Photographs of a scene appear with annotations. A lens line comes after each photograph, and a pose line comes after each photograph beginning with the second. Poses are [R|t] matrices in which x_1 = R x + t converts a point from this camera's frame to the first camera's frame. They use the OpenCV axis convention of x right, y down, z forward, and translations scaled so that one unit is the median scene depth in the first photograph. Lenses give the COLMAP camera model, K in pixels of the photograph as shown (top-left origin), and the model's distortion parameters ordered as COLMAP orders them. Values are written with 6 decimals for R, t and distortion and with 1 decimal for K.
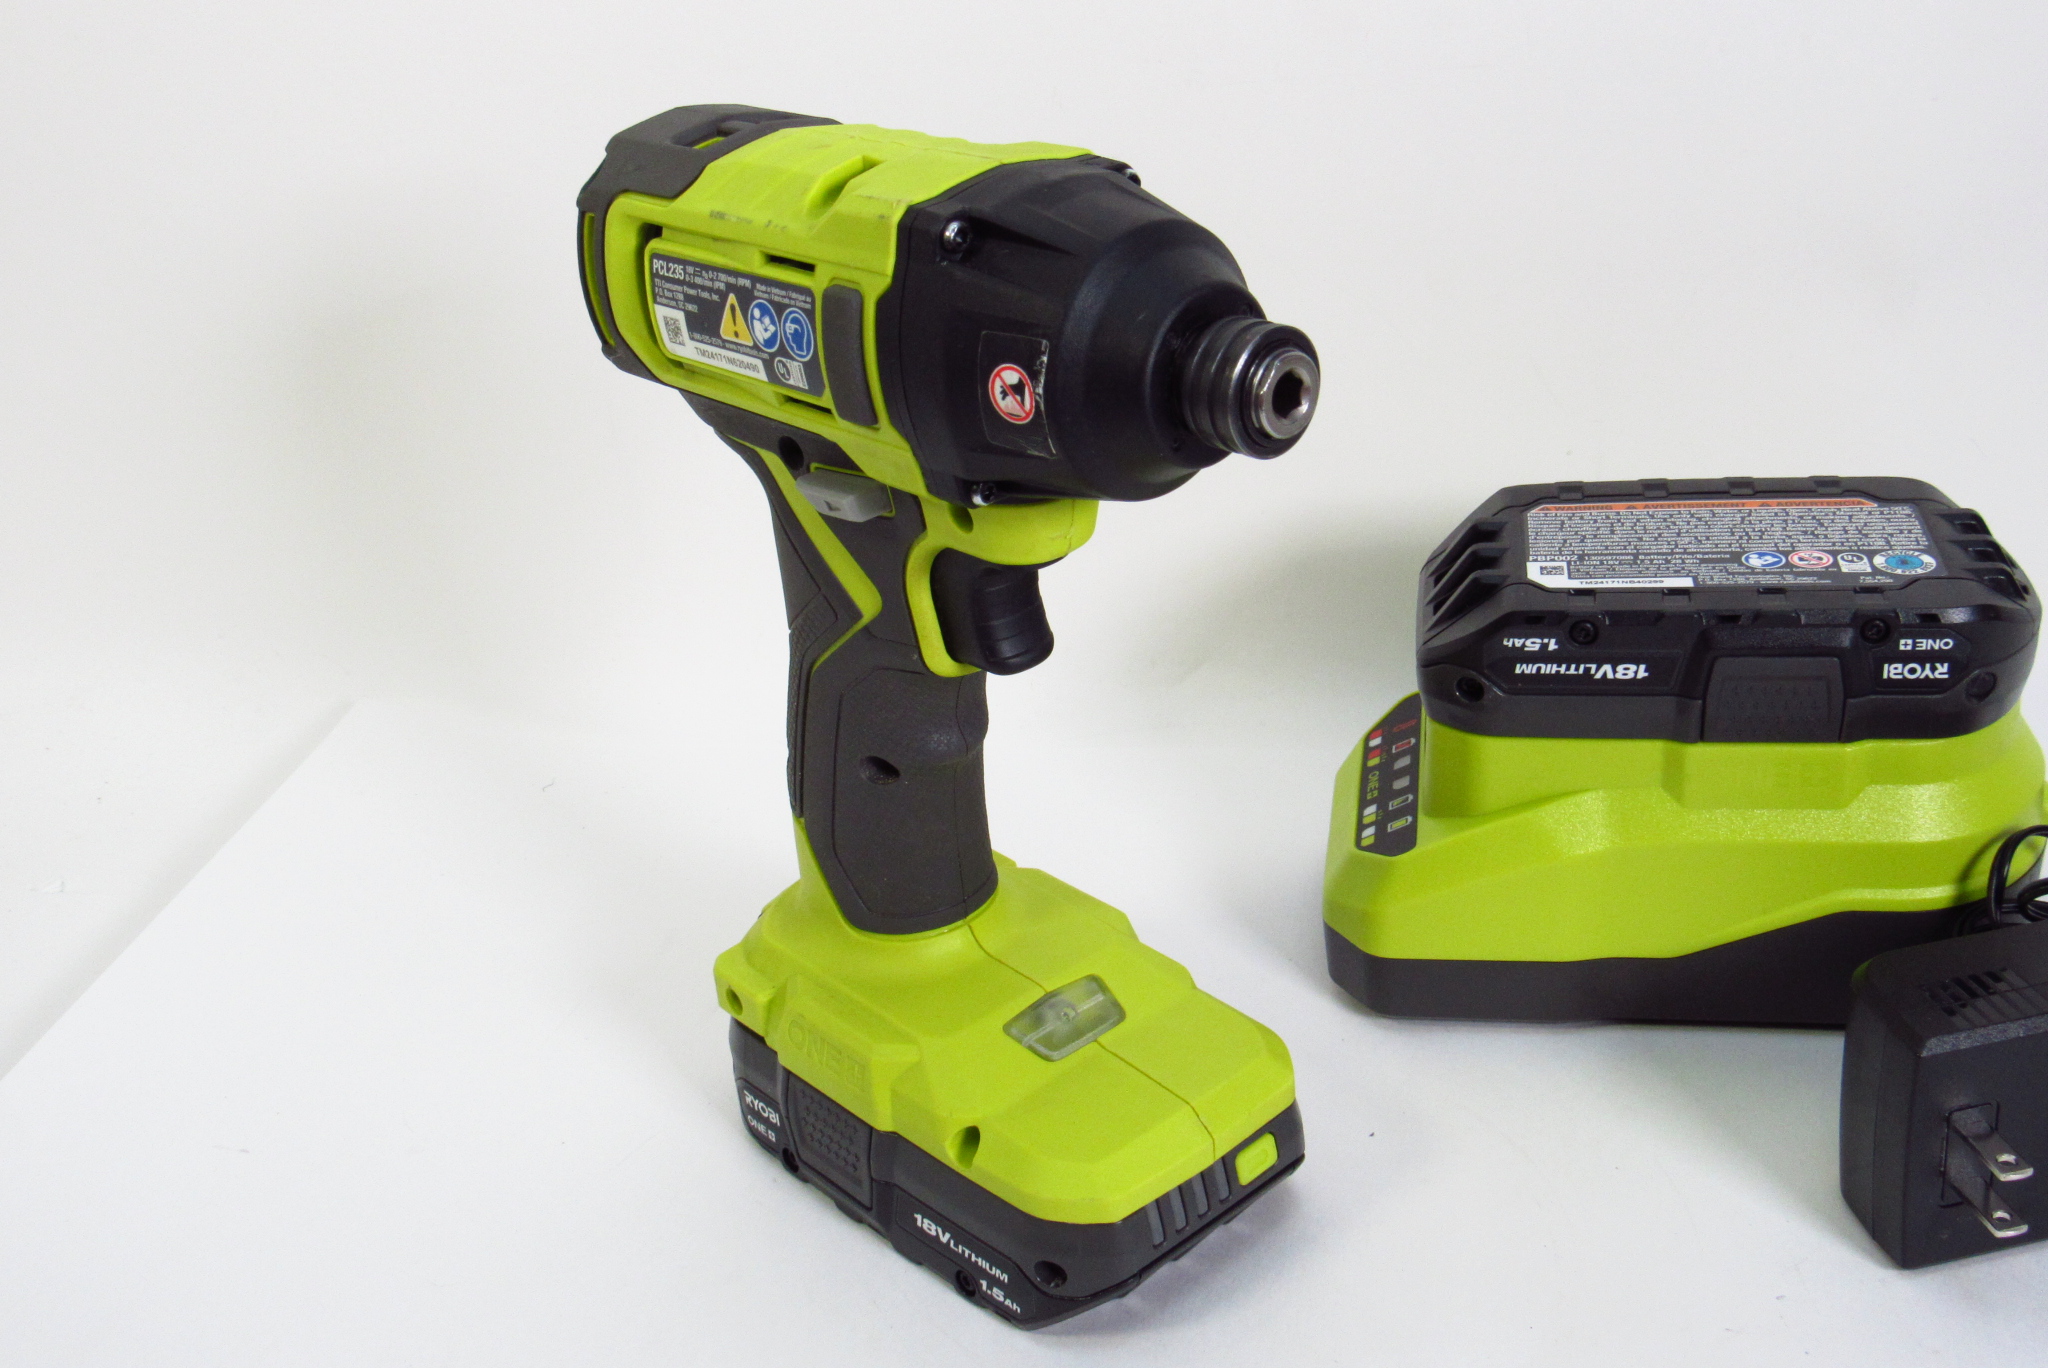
lens RADIAL K [[2174.5, 0, 1033.1], [0, 2174.5, 676.5], [0, 0, 1]] dist [-0.039841, 0.000000]
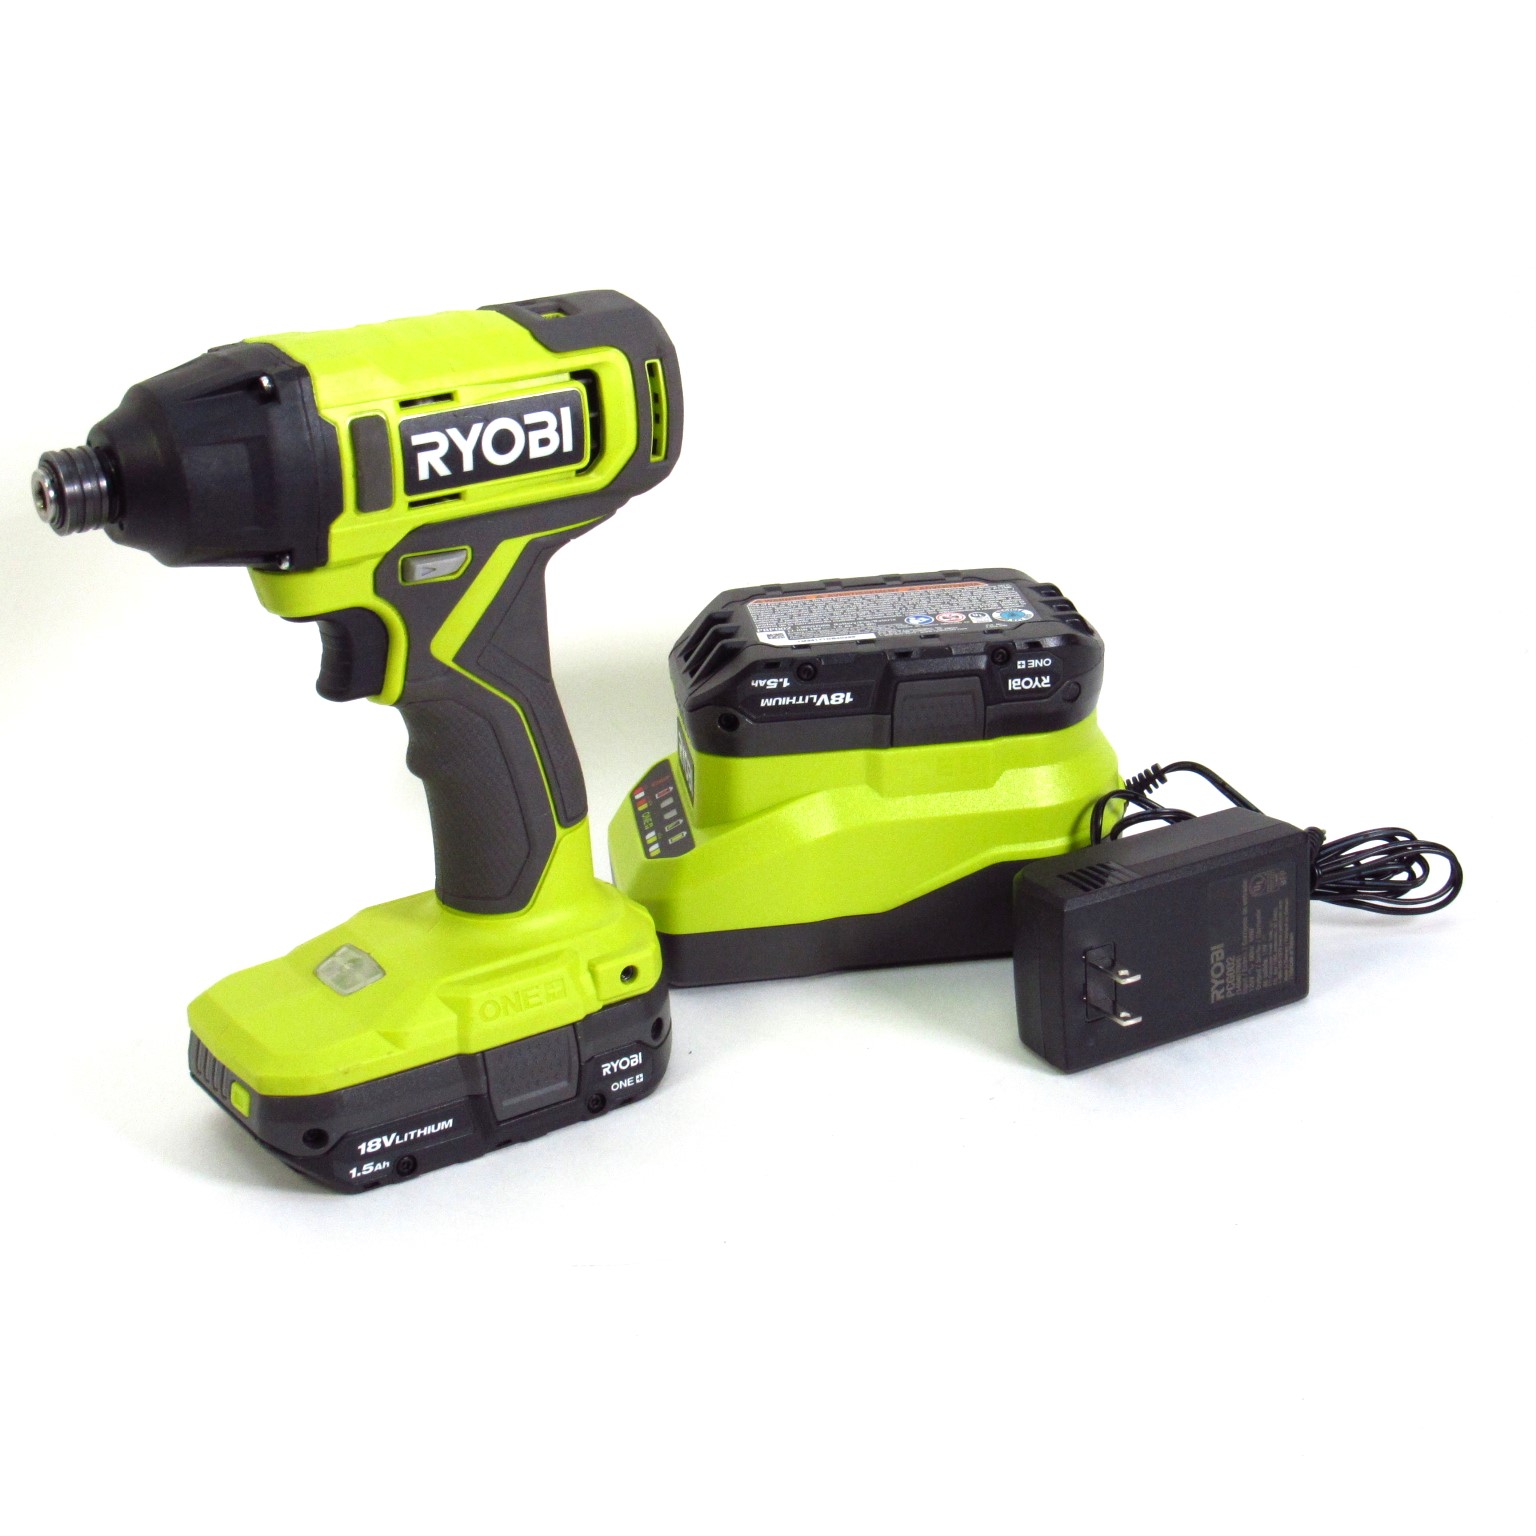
lens RADIAL K [[2563.6, 0, 772.5], [0, 2563.6, 766.7], [0, 0, 1]] dist [-0.131997, 0.000000]
pose [[0.946881, -0.059470, 0.316037, -0.288917], [0.093007, 0.991396, -0.092103, 0.187279], [-0.307841, 0.116604, 0.944266, -0.540583]]
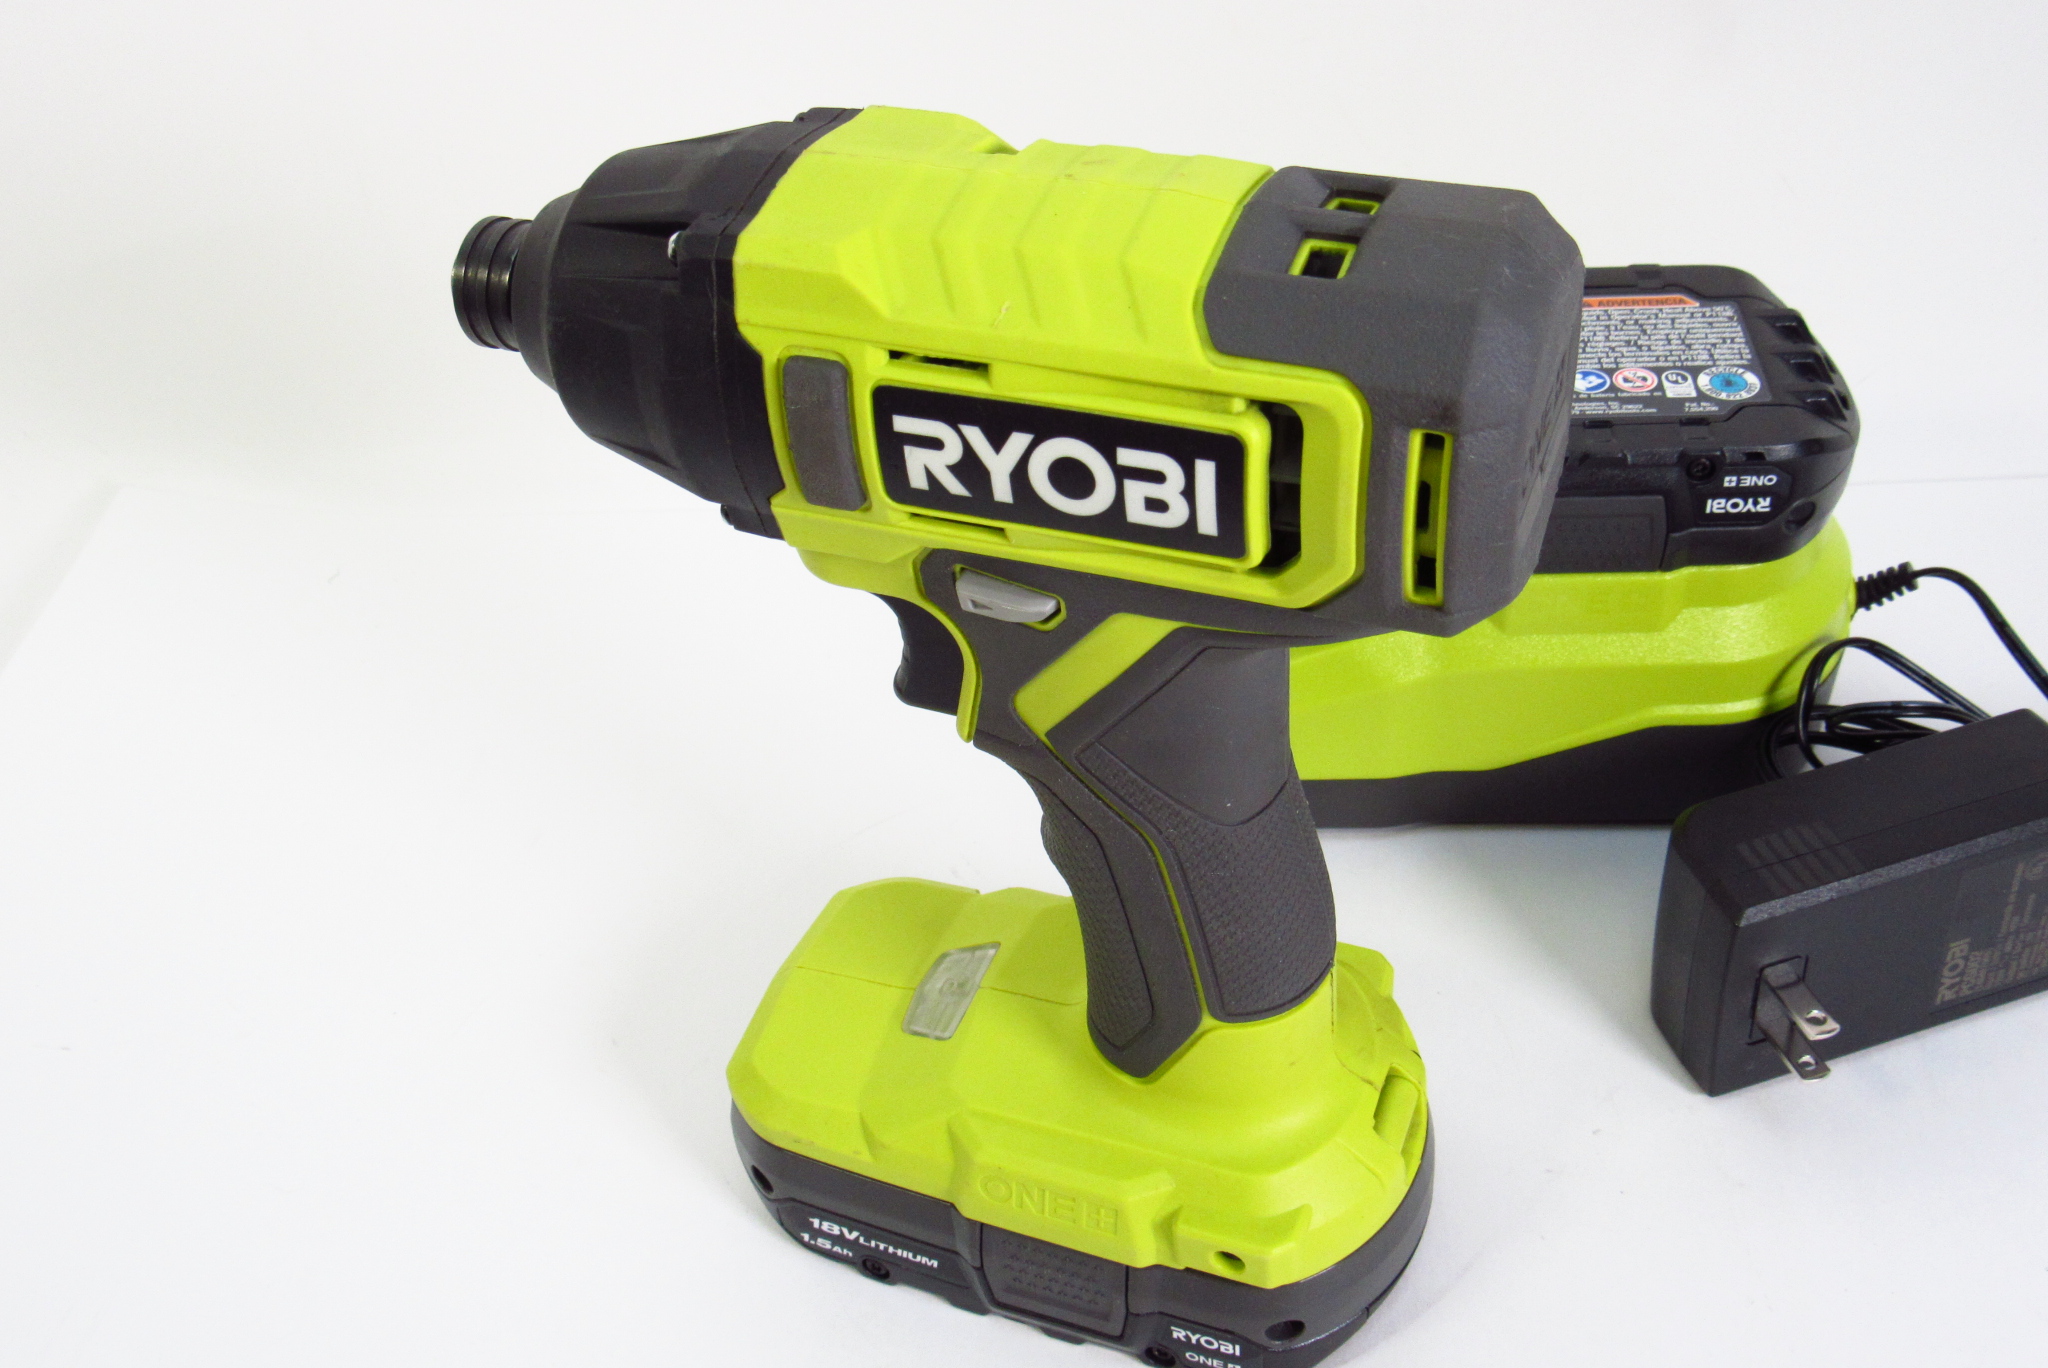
lens RADIAL K [[2084.7, 0, 1021.9], [0, 2084.7, 689.7], [0, 0, 1]] dist [-0.043536, 0.000000]
pose [[0.994036, -0.063800, 0.088444, -0.007962], [0.040269, 0.968432, 0.246003, -0.161104], [-0.101347, -0.240975, 0.965225, 0.089450]]
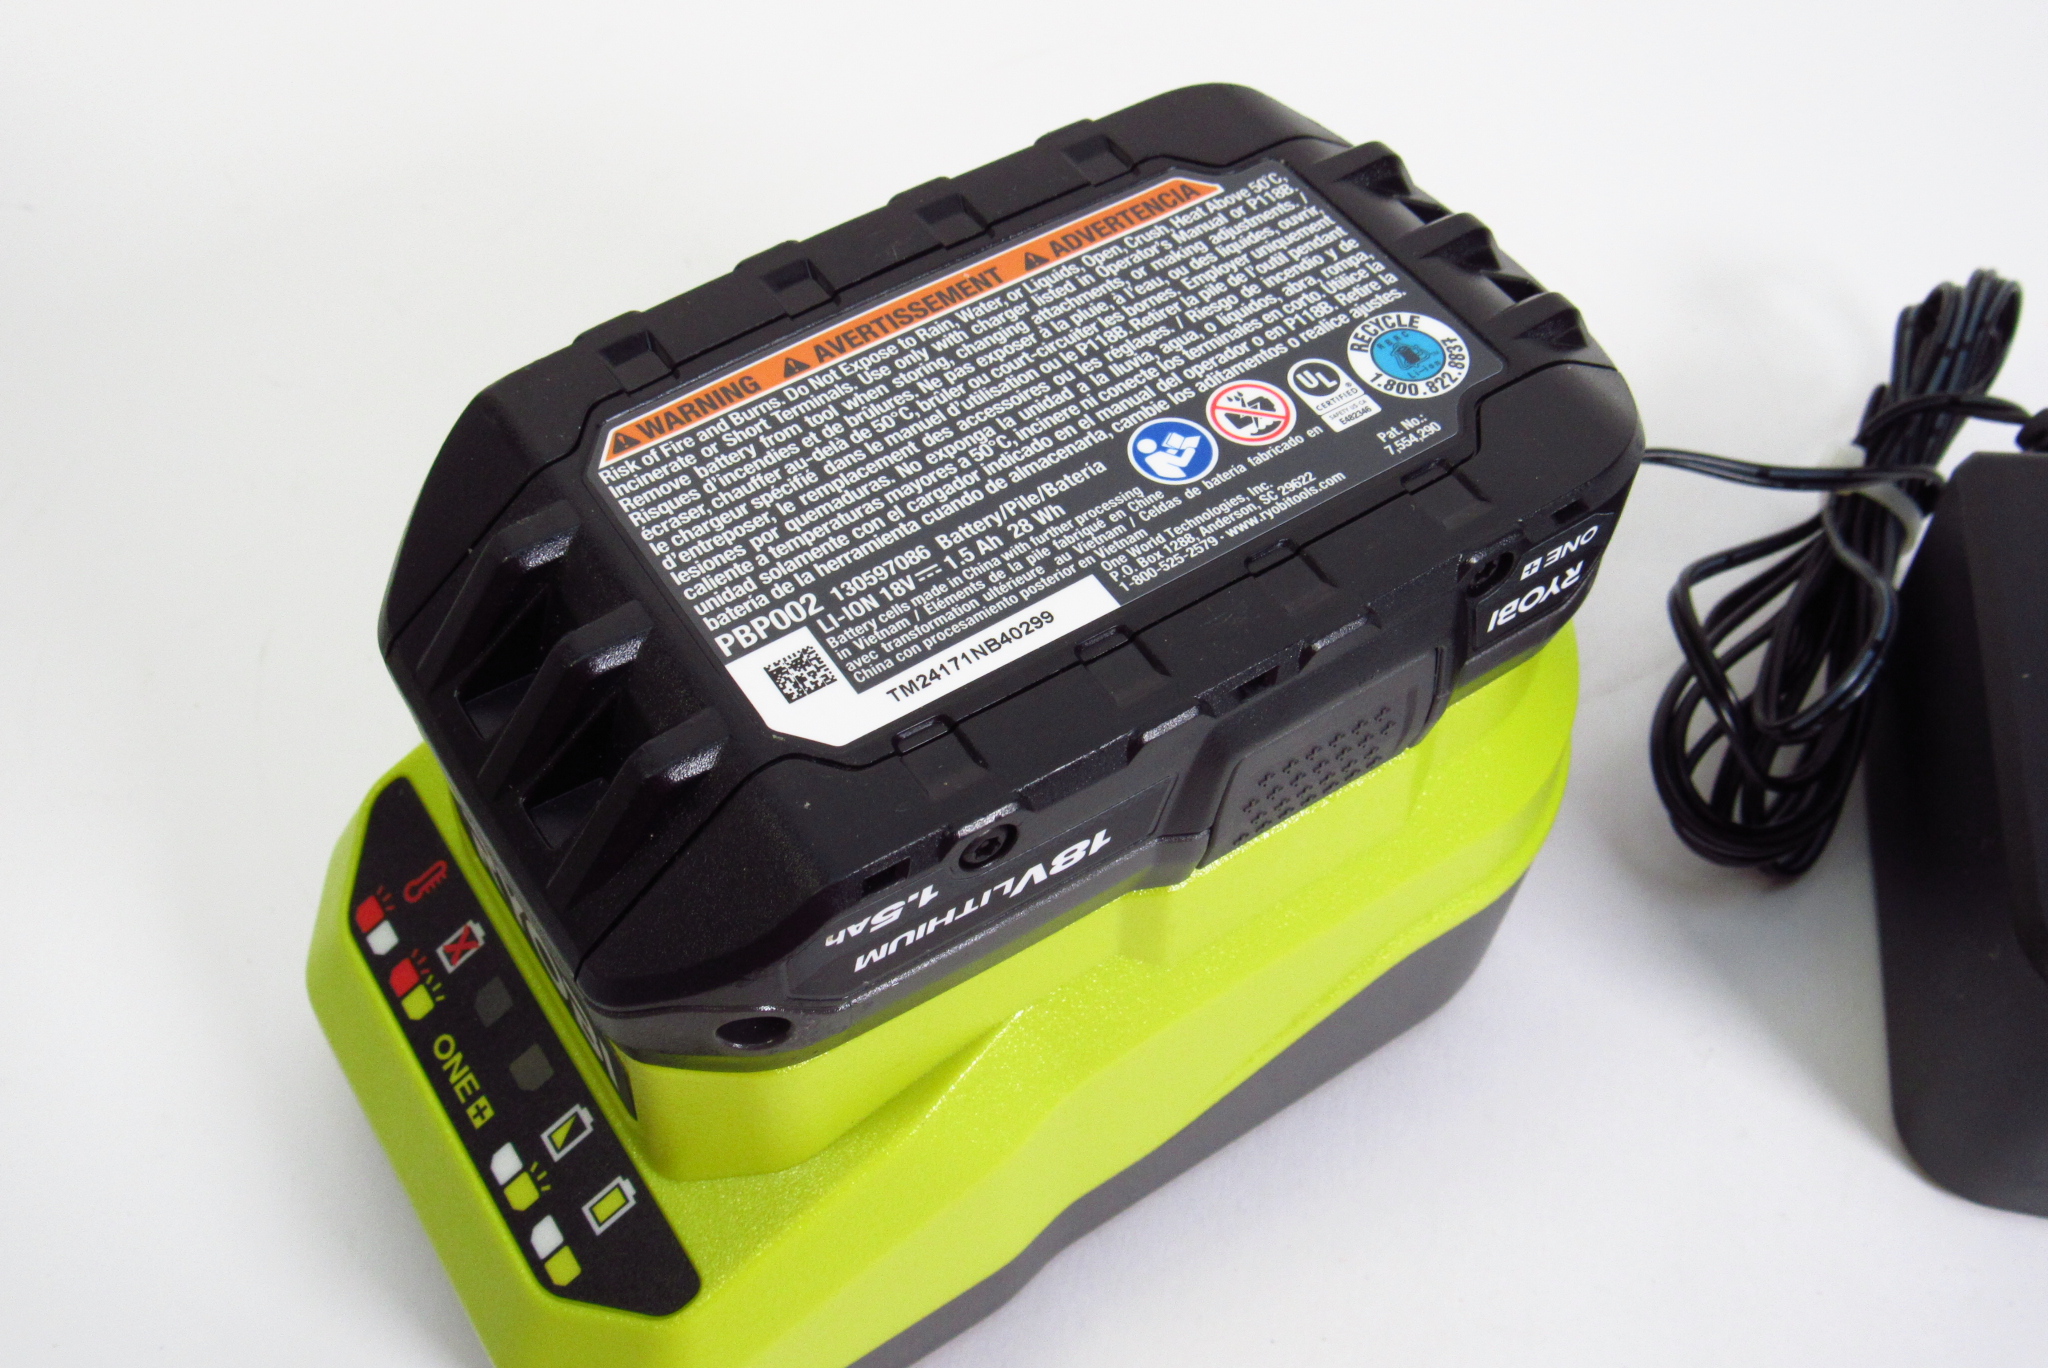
lens RADIAL K [[2084.7, 0, 1028.2], [0, 2084.7, 671.4], [0, 0, 1]] dist [-0.043536, 0.000000]
pose [[0.716836, -0.488792, 0.497220, 0.072750], [0.232813, 0.839993, 0.490112, -0.240976], [-0.657224, -0.235571, 0.715935, 0.697660]]
